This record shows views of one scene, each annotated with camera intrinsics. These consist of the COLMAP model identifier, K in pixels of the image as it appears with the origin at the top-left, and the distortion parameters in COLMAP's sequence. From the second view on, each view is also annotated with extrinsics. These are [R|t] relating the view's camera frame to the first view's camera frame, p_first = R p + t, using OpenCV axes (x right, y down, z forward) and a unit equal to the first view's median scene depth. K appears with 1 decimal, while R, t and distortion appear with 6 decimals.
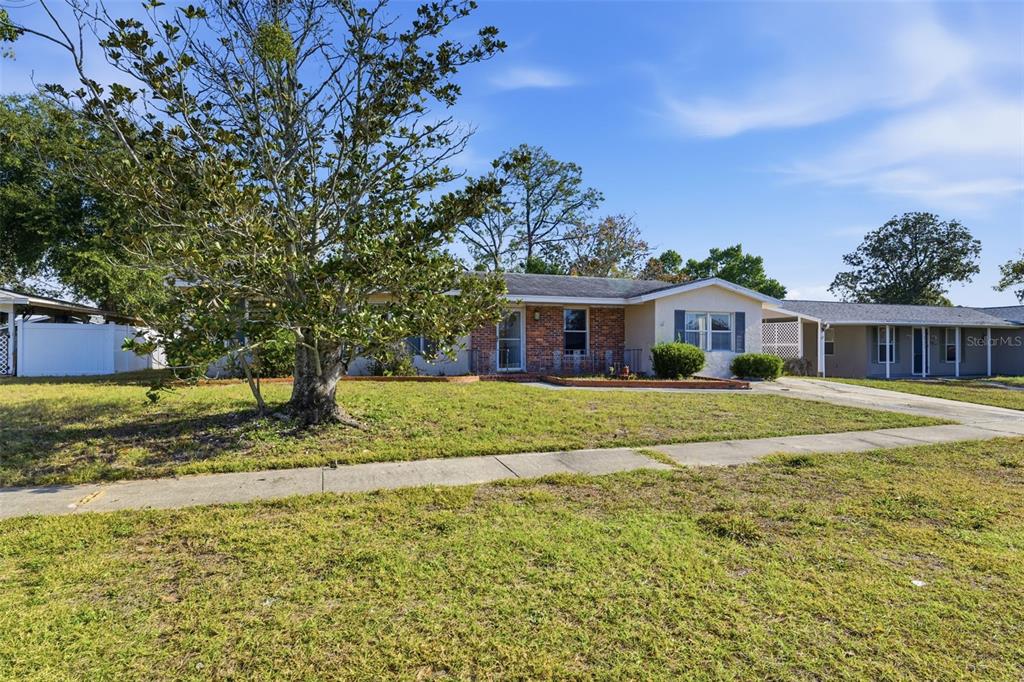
lens RADIAL K [[556.1, 0, 524.4], [0, 556.1, 348.1], [0, 0, 1]] dist [-0.001243, -0.000699]
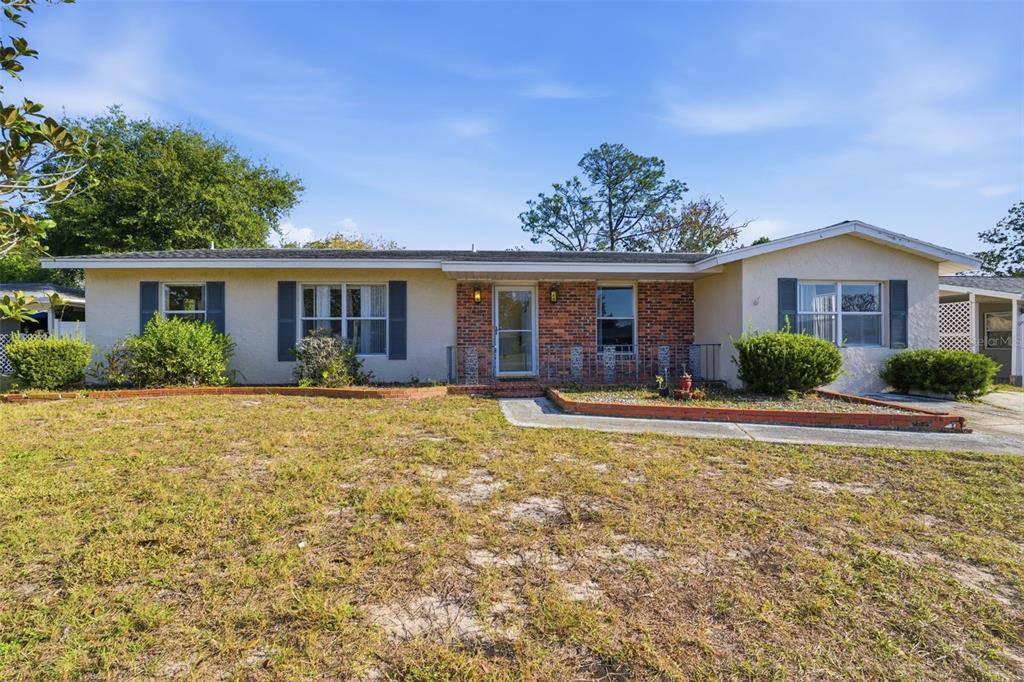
lens RADIAL K [[424.3, 0, 516.3], [0, 424.3, 342.8], [0, 0, 1]] dist [-0.031405, 0.003272]
pose [[0.962876, -0.006881, -0.269855, 0.103262], [0.007861, 0.999966, 0.002549, -0.002038], [0.269828, -0.004575, 0.962898, 0.420717]]
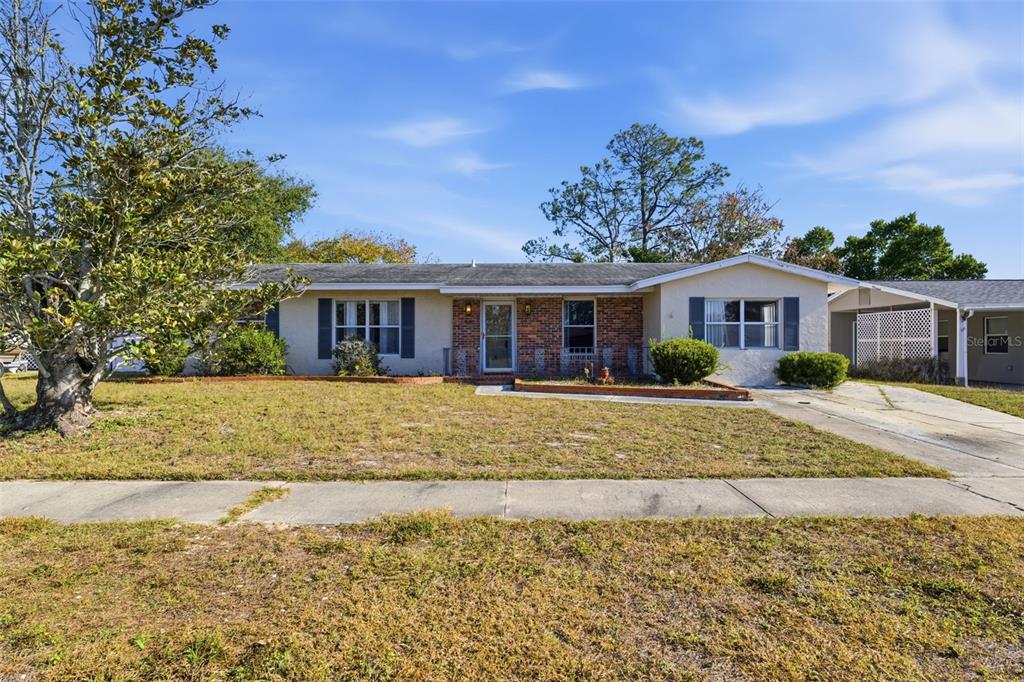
lens RADIAL K [[556.1, 0, 521.5], [0, 556.1, 342.9], [0, 0, 1]] dist [-0.001243, -0.000699]
pose [[0.941439, -0.006122, -0.337126, 0.269069], [0.004546, 0.999975, -0.005462, -0.000148], [0.337151, 0.003610, 0.941444, 0.146803]]
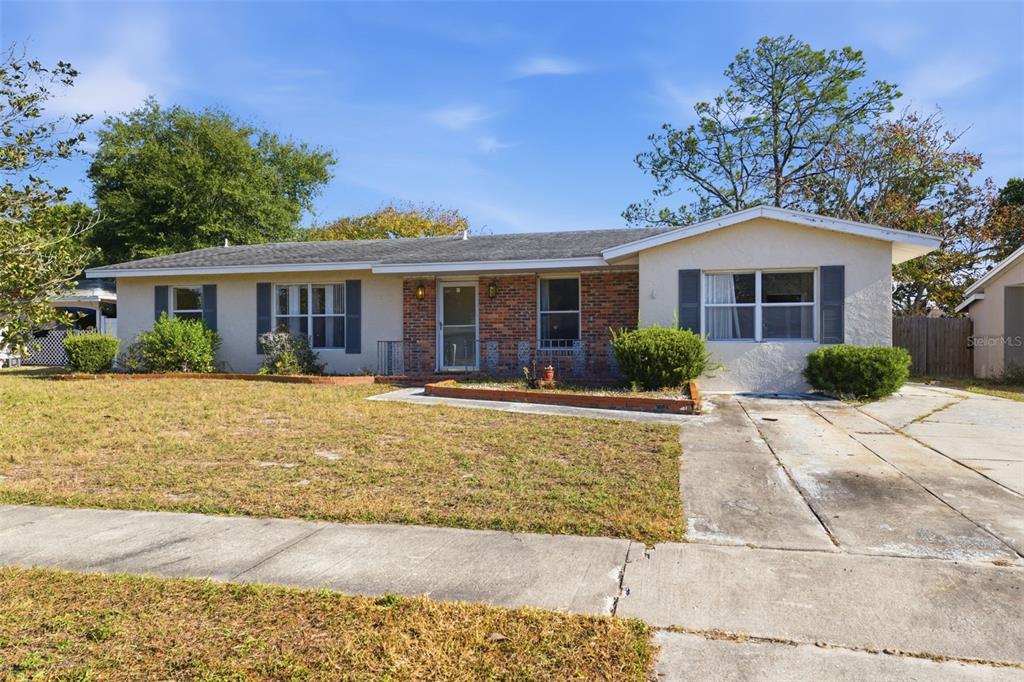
lens RADIAL K [[686.2, 0, 522.0], [0, 686.2, 342.3], [0, 0, 1]] dist [0.020725, 0.000779]
pose [[0.832125, -0.004397, -0.554571, 0.456358], [0.006758, 0.999975, 0.002212, 0.002932], [0.554547, -0.005588, 0.832134, 0.273616]]
